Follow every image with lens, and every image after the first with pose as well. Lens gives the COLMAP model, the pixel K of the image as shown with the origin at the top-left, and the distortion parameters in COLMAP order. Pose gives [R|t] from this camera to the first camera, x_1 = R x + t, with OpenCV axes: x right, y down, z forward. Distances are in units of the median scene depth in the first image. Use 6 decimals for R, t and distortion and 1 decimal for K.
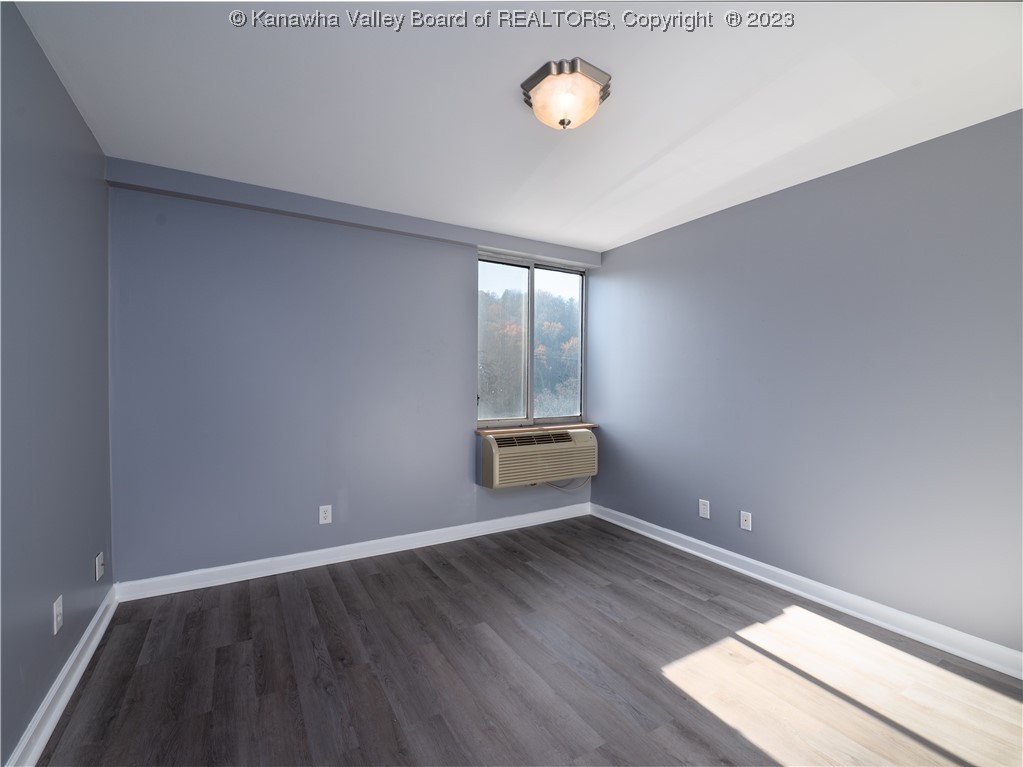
lens RADIAL K [[460.6, 0, 512.0], [0, 460.6, 381.3], [0, 0, 1]] dist [-0.009588, -0.000760]
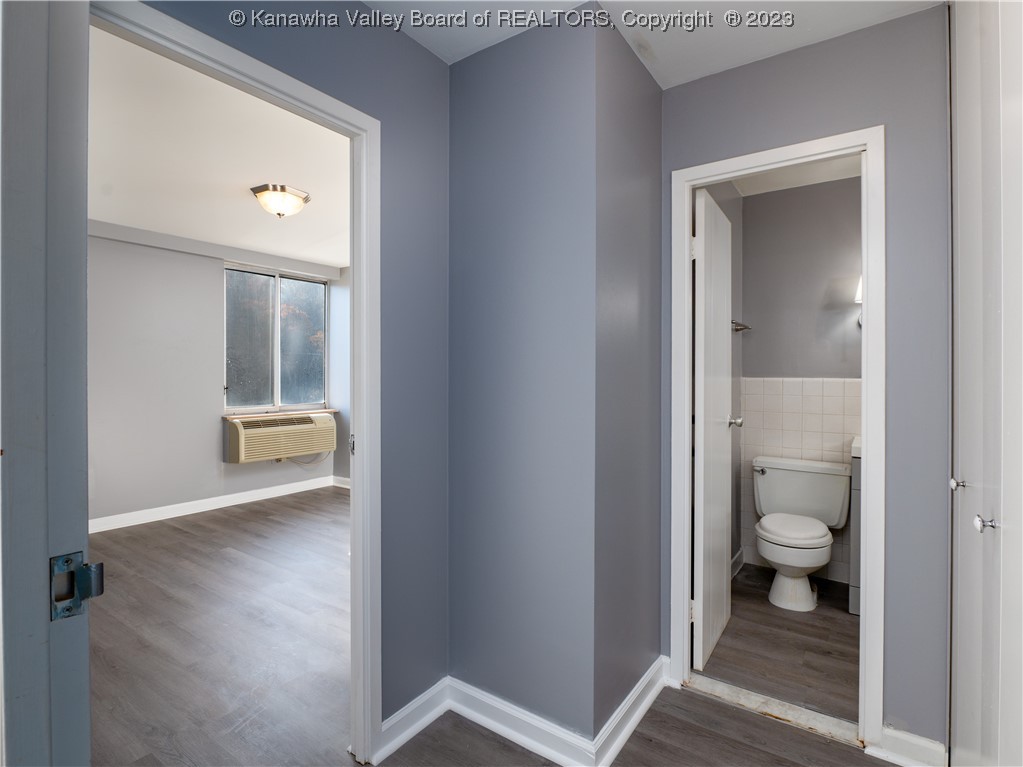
lens RADIAL K [[521.3, 0, 519.8], [0, 521.3, 383.8], [0, 0, 1]] dist [-0.014214, -0.000281]
pose [[0.908747, -0.004985, 0.417317, 0.069636], [-0.004208, 0.999768, 0.021106, -0.007189], [-0.417326, -0.020936, 0.908516, -0.616437]]
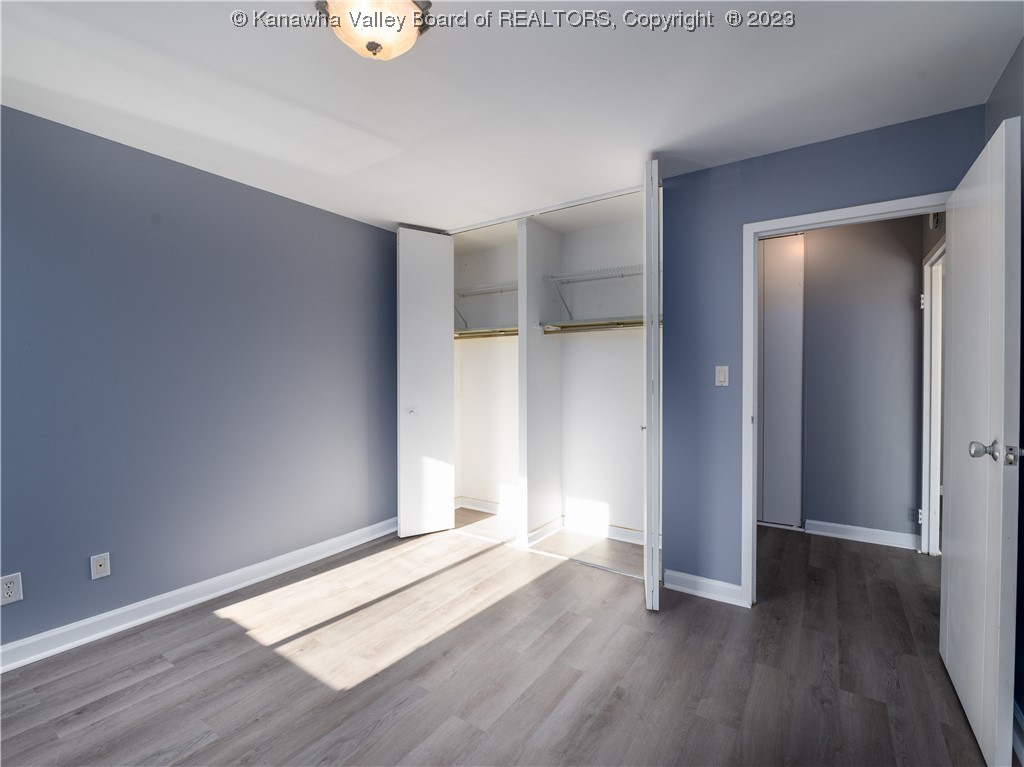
lens RADIAL K [[461.1, 0, 504.2], [0, 461.1, 383.0], [0, 0, 1]] dist [-0.009588, -0.000760]
pose [[-0.404001, -0.014230, 0.914648, -0.425232], [0.001639, 0.999866, 0.016280, -0.006821], [-0.914757, 0.008076, -0.403923, 0.682796]]
